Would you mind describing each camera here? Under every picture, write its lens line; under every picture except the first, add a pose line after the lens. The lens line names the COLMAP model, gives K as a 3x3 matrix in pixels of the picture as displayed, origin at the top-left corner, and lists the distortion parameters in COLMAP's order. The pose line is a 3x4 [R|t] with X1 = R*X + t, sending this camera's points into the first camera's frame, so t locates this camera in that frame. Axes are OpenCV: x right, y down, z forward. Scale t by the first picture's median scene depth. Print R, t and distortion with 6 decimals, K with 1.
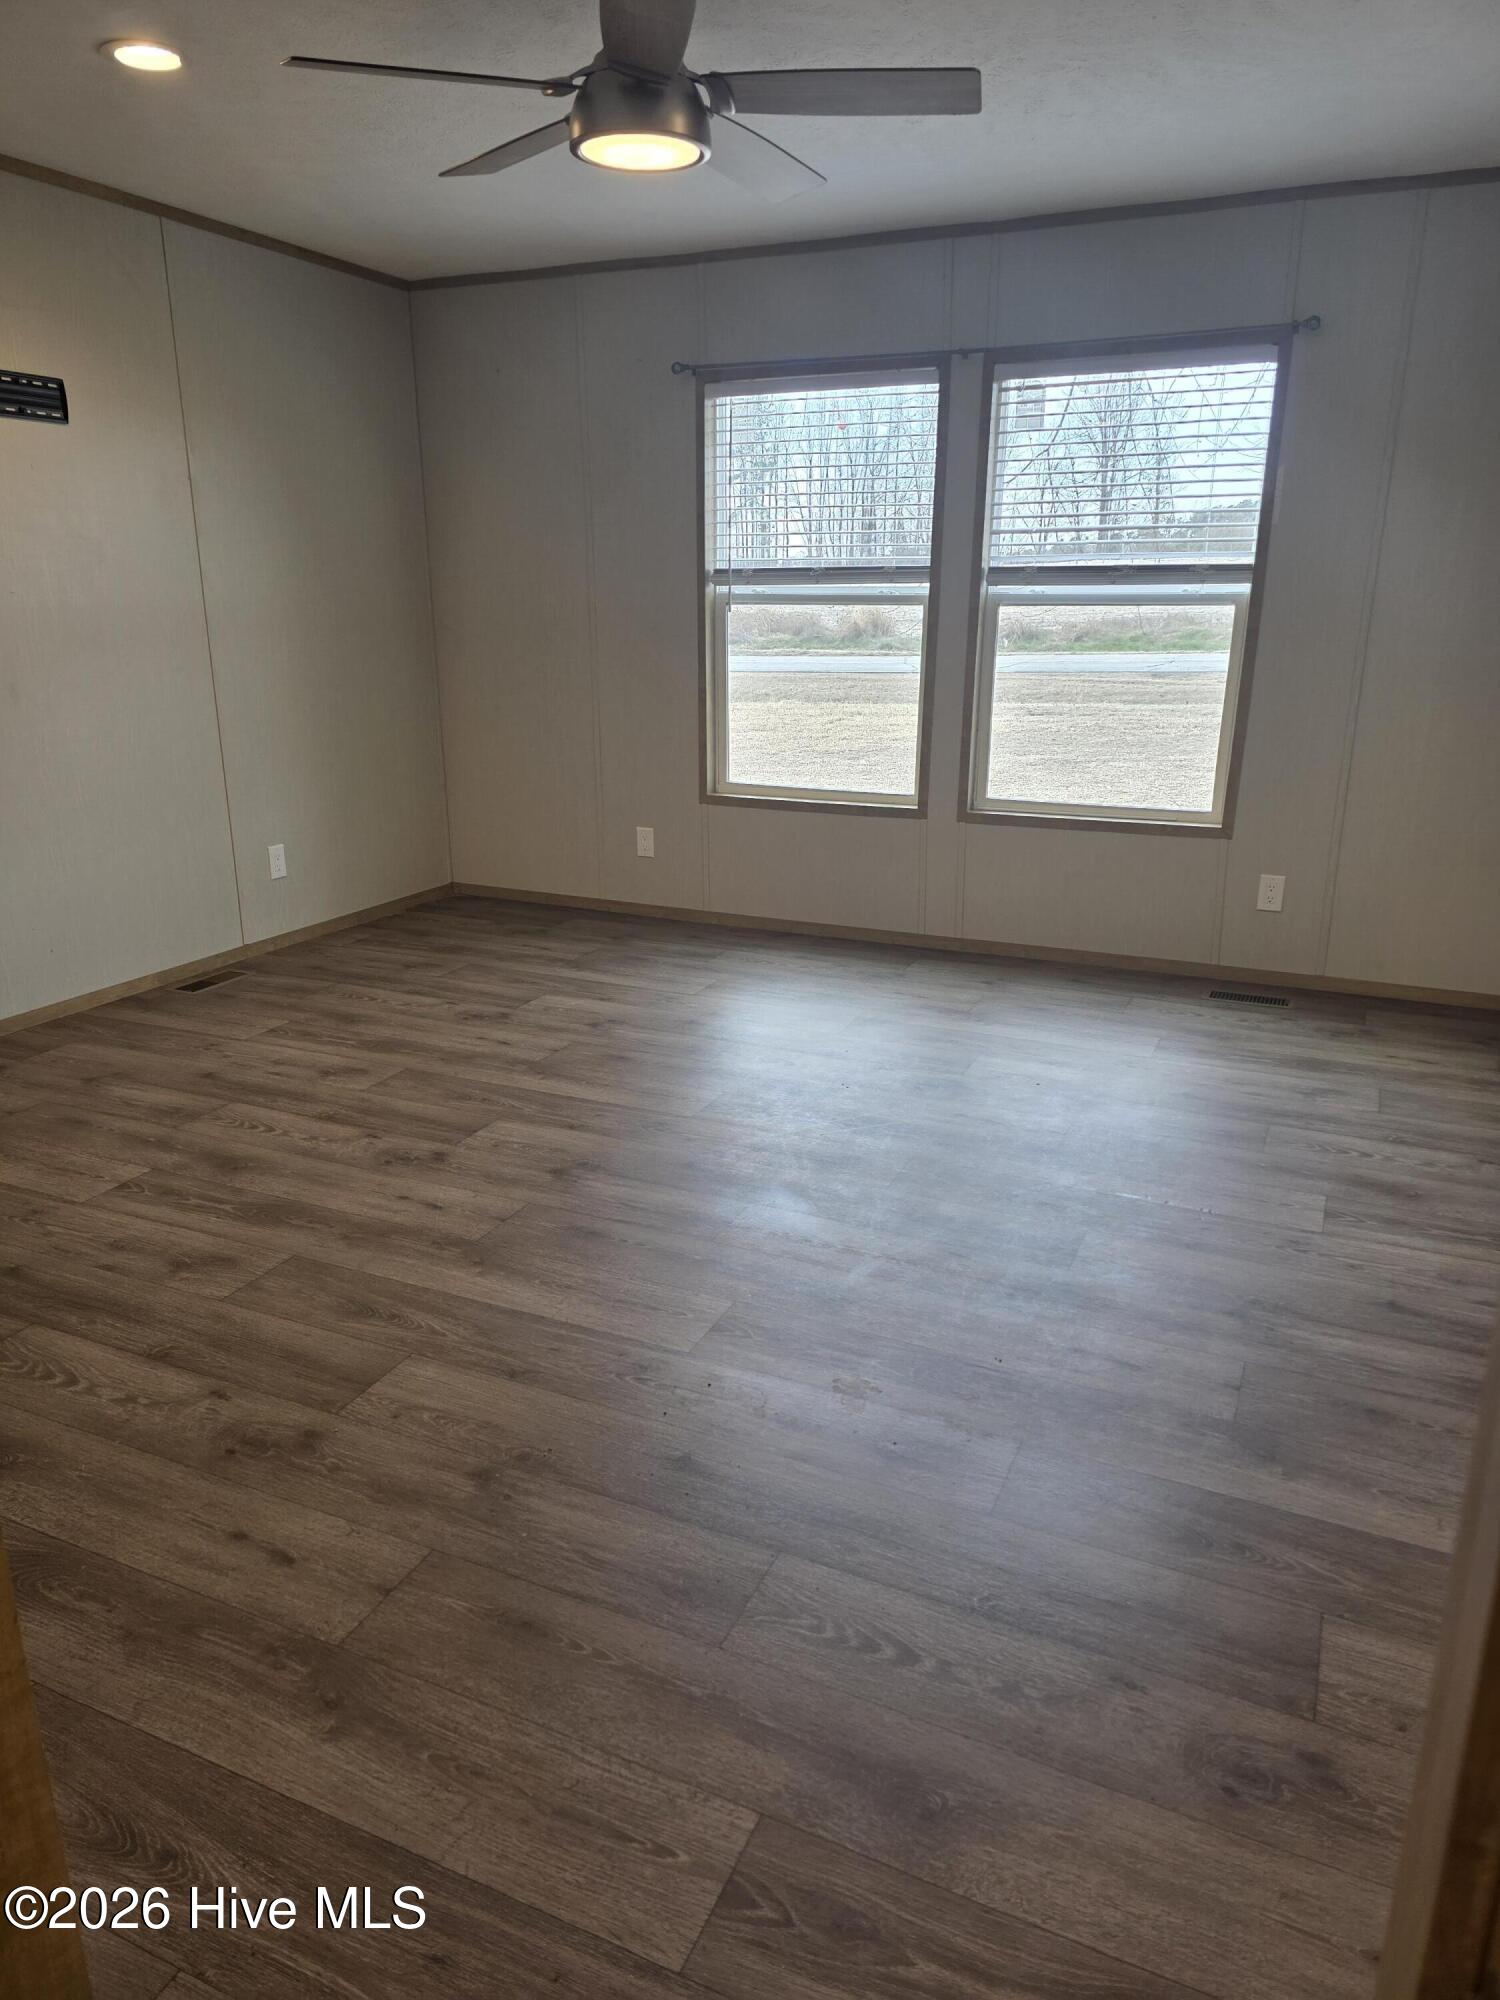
lens RADIAL K [[1334.3, 0, 752.5], [0, 1334.3, 1007.5], [0, 0, 1]] dist [0.024600, -0.000426]
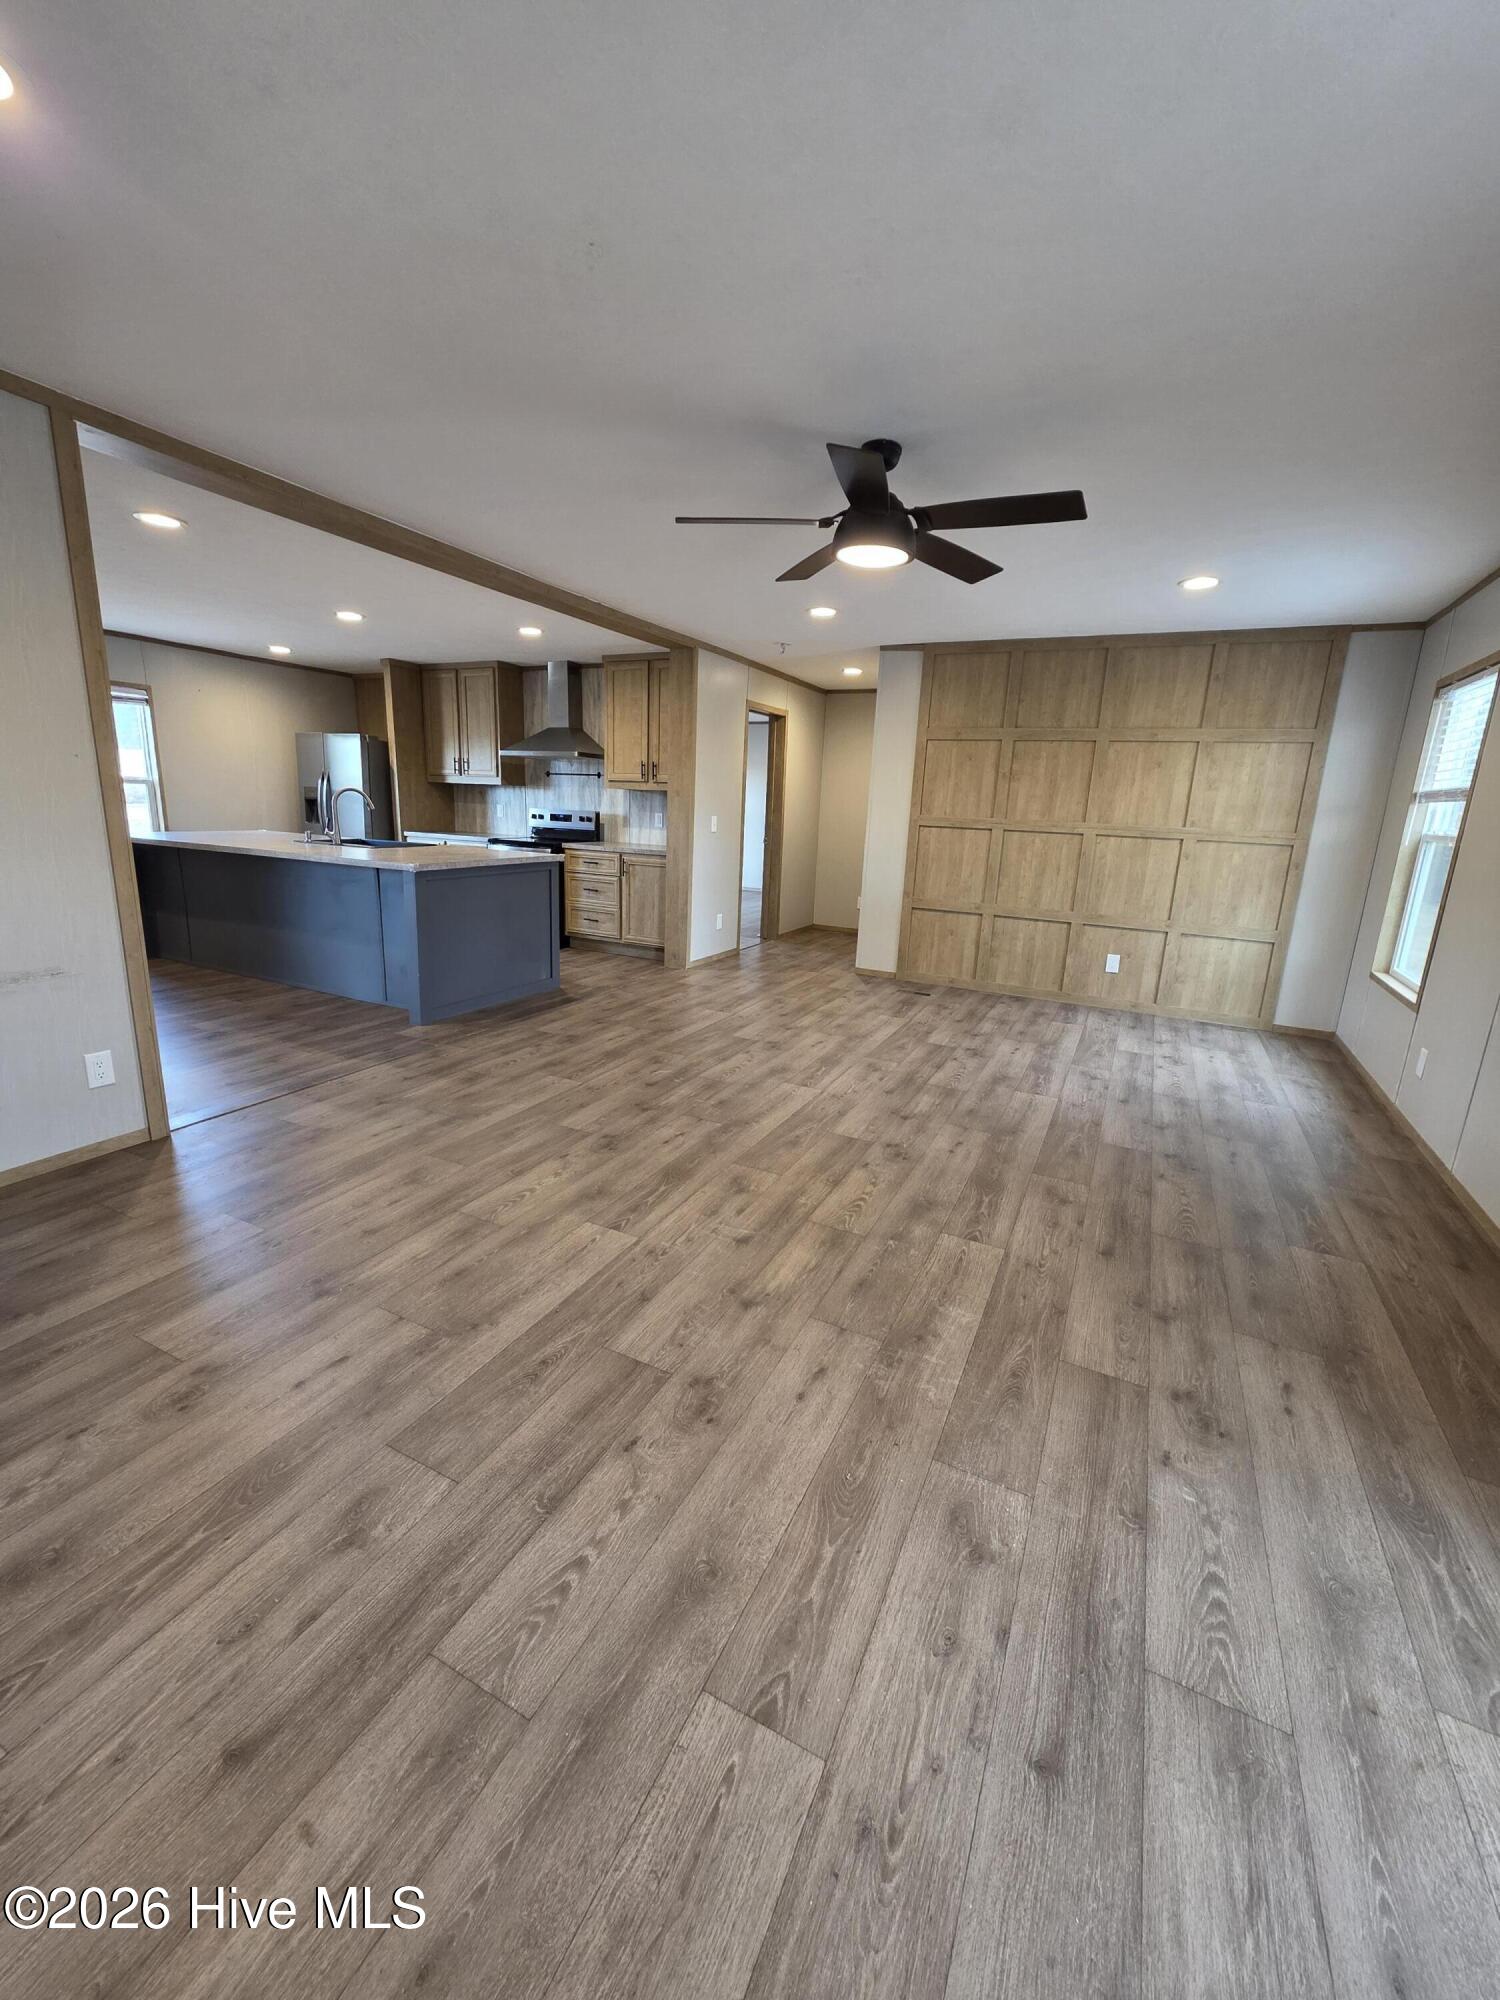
lens RADIAL K [[795.4, 0, 736.1], [0, 795.4, 983.9], [0, 0, 1]] dist [0.001171, 0.000879]
pose [[0.045589, -0.227396, 0.972735, -0.666316], [0.264721, 0.941685, 0.207731, -0.250351], [-0.963247, 0.248033, 0.103127, 0.770630]]
